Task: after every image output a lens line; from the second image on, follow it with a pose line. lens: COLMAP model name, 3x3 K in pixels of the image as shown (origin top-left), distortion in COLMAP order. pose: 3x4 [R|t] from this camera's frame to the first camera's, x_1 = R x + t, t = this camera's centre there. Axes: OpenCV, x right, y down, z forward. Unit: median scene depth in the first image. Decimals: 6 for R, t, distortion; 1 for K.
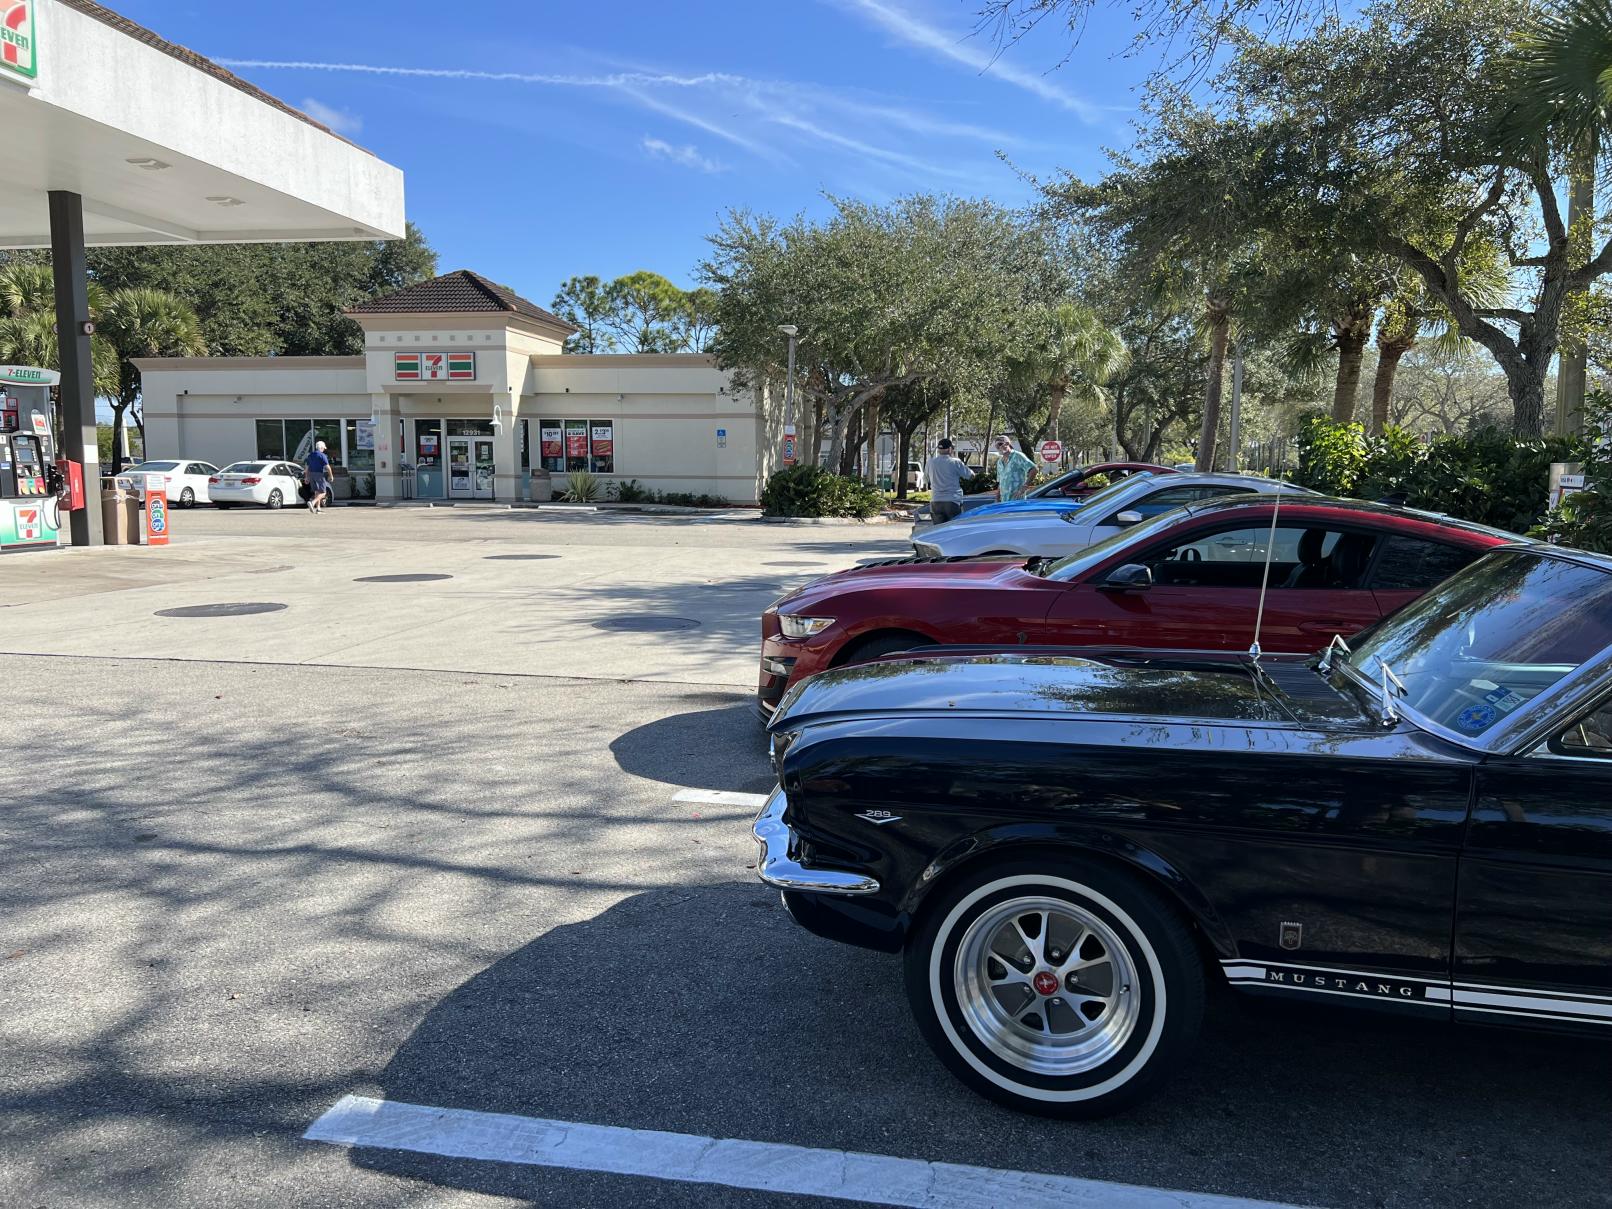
lens RADIAL K [[1227.1, 0, 805.6], [0, 1227.1, 762.1], [0, 0, 1]] dist [0.047414, -0.052788]
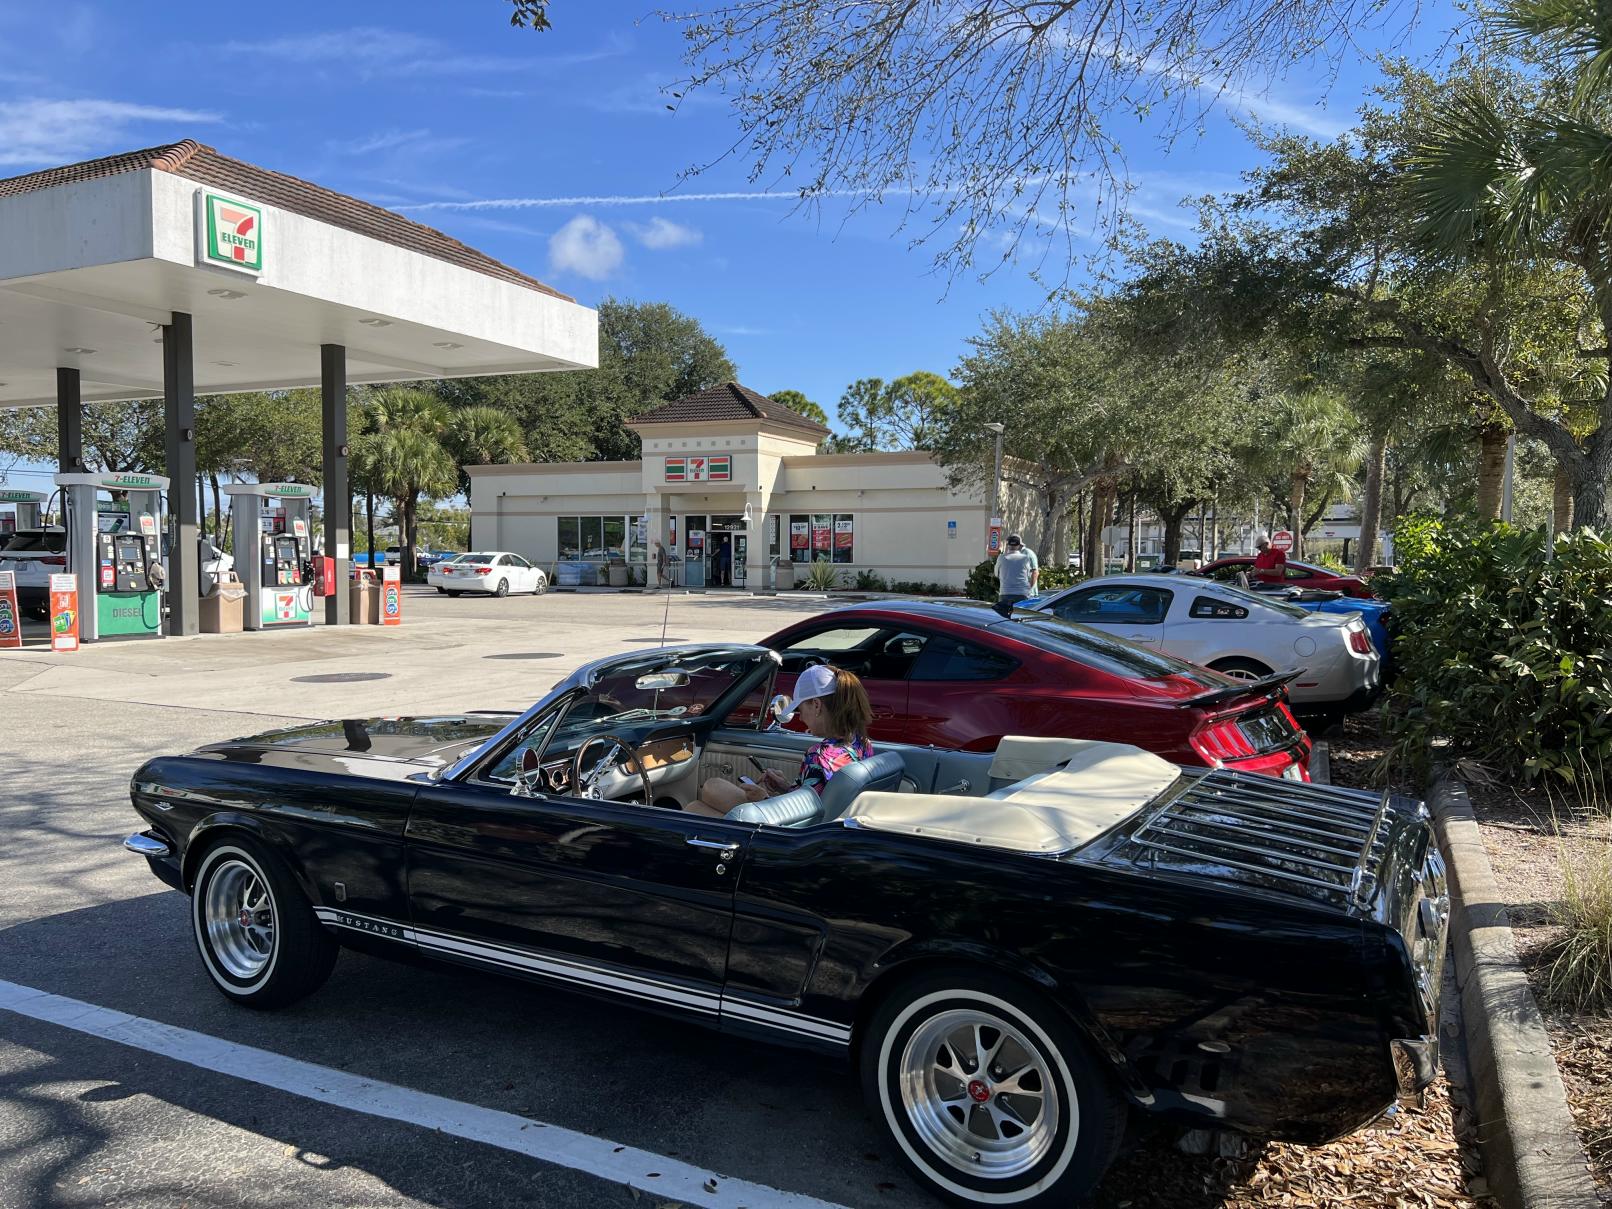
lens RADIAL K [[1226.3, 0, 802.4], [0, 1226.3, 780.4], [0, 0, 1]] dist [0.102385, -0.173897]
pose [[0.961412, 0.048572, -0.270790, 0.103407], [-0.062727, 0.997067, -0.043858, 0.002449], [0.267866, 0.059152, 0.961639, -0.026787]]
